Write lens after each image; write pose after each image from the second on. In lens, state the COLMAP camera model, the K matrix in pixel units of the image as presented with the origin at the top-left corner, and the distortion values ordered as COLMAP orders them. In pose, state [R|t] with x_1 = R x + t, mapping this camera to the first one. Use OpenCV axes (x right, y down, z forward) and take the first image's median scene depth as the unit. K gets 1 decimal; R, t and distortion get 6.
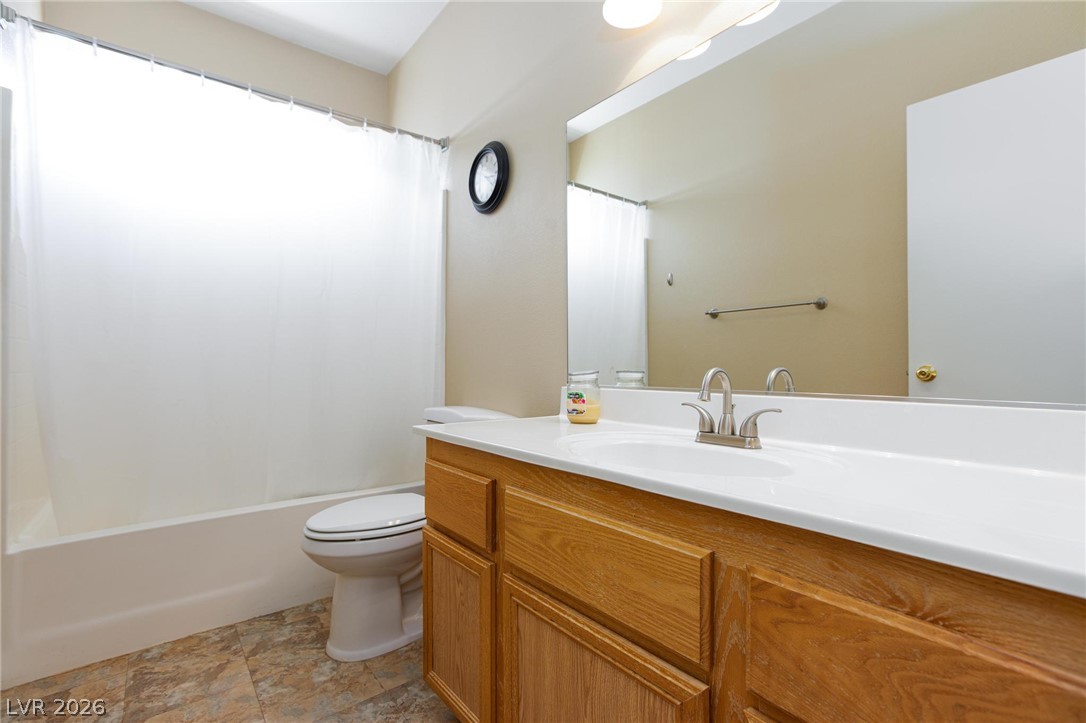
lens RADIAL K [[504.6, 0, 543.0], [0, 504.6, 361.5], [0, 0, 1]] dist [-0.000132, -0.000023]
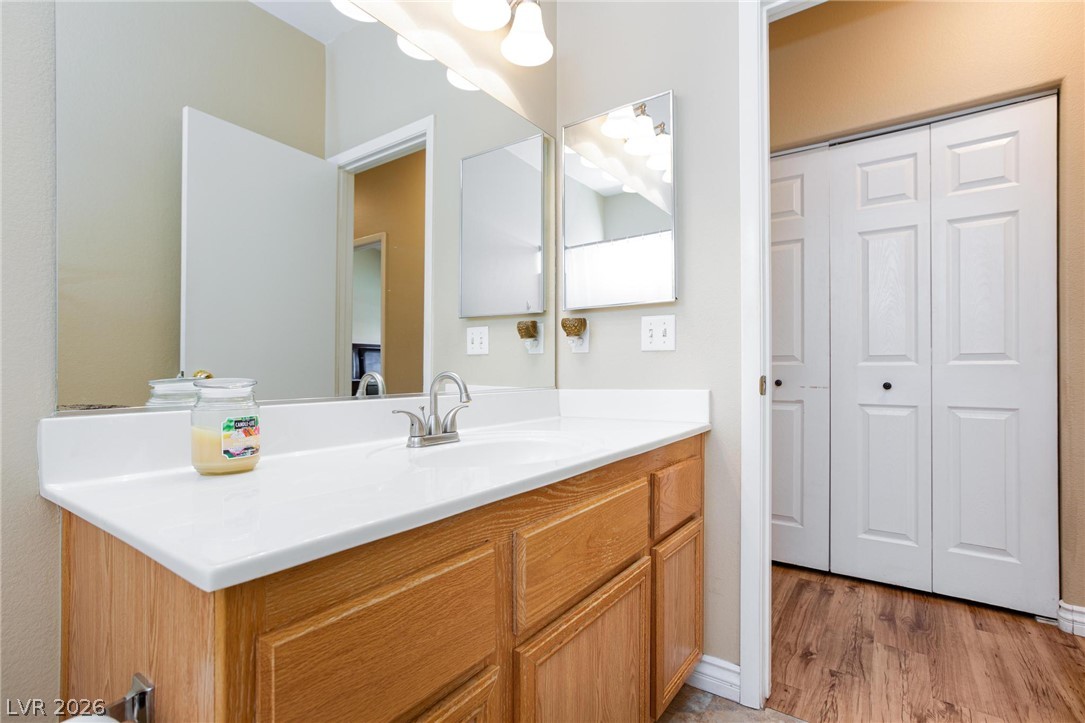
lens RADIAL K [[500.9, 0, 543.7], [0, 500.9, 359.6], [0, 0, 1]] dist [-0.032785, 0.016152]
pose [[-0.281183, 0.022828, 0.959383, -0.860661], [-0.007376, 0.999636, -0.025948, 0.014034], [-0.959626, -0.014372, -0.280913, 1.279785]]
